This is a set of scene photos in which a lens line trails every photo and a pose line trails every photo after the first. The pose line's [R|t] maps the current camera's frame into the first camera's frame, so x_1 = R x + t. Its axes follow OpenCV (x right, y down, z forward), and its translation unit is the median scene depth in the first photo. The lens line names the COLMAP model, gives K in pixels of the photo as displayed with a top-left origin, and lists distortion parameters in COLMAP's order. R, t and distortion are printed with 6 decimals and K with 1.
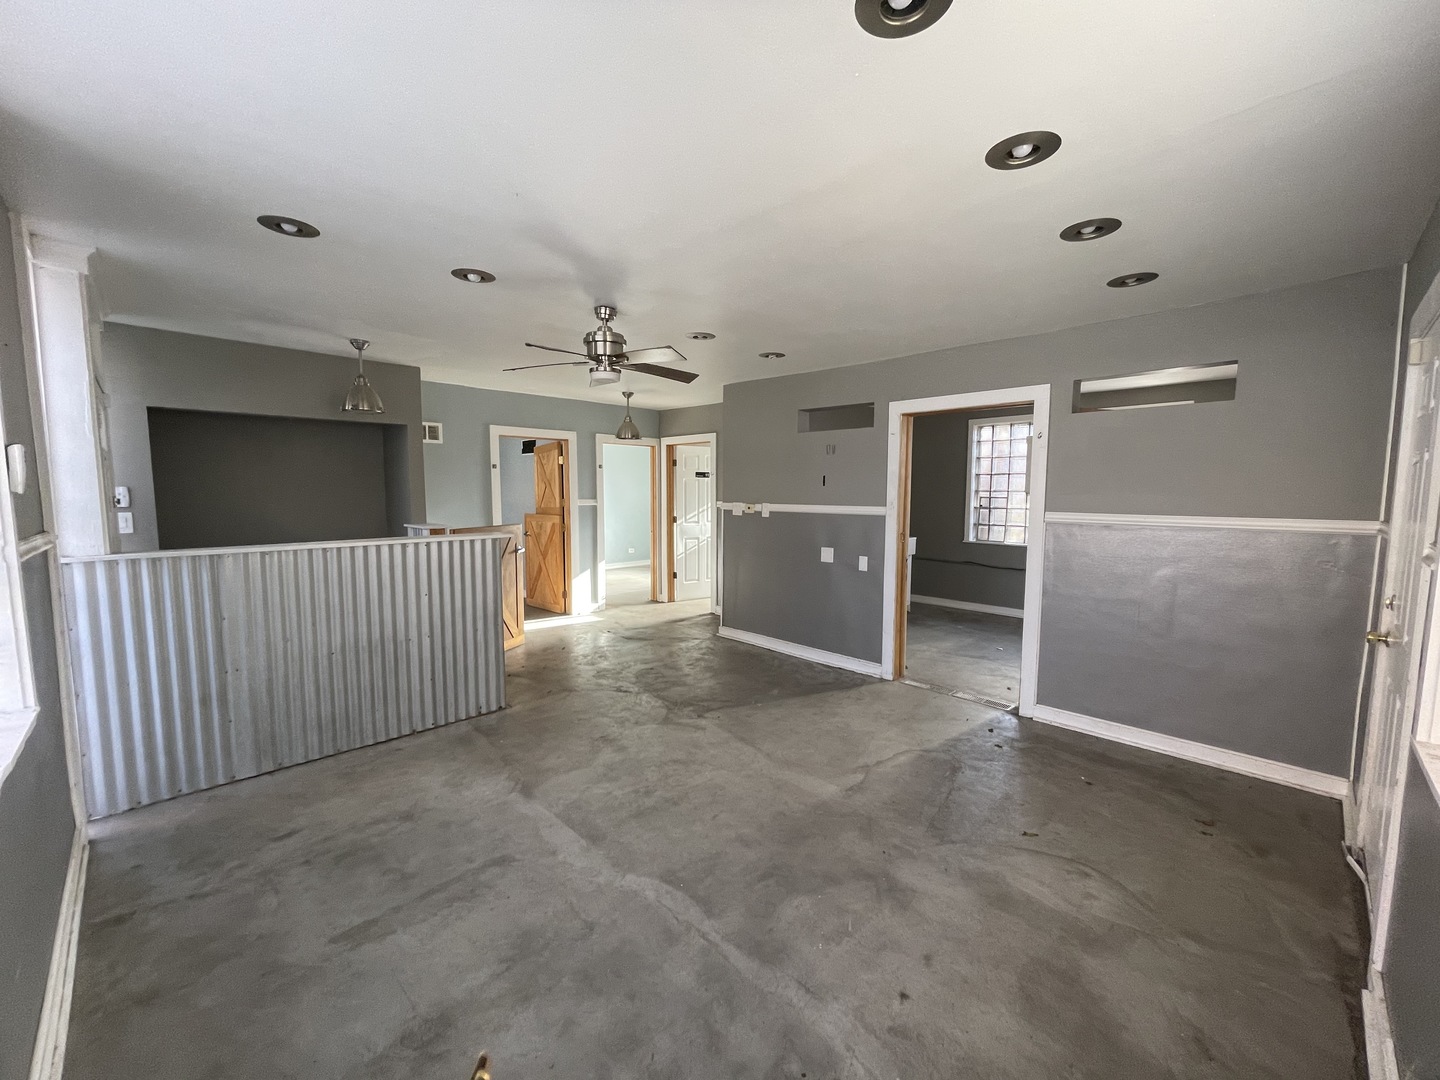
lens RADIAL K [[590.3, 0, 720.0], [0, 590.3, 540.0], [0, 0, 1]] dist [-0.000235, -0.000022]
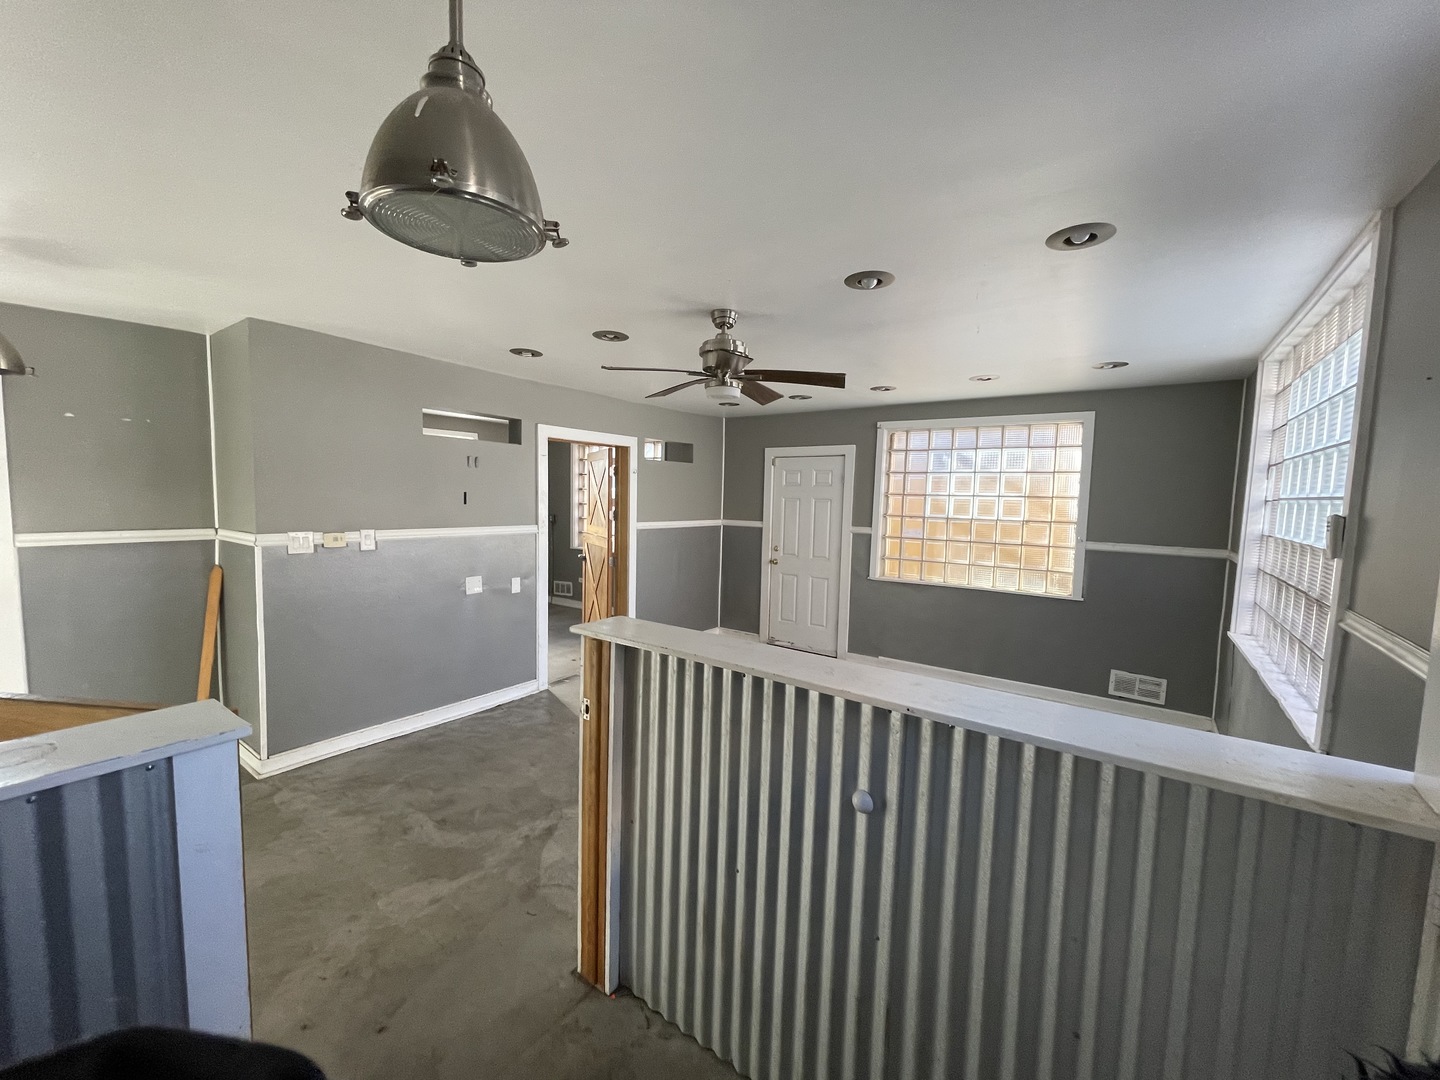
lens RADIAL K [[564.2, 0, 720.0], [0, 564.2, 540.0], [0, 0, 1]] dist [0.000047, 0.000005]
pose [[-0.168618, -0.077875, 0.982600, -0.684641], [0.071297, 0.993299, 0.090958, -0.089366], [-0.983100, 0.085393, -0.161936, 0.787855]]
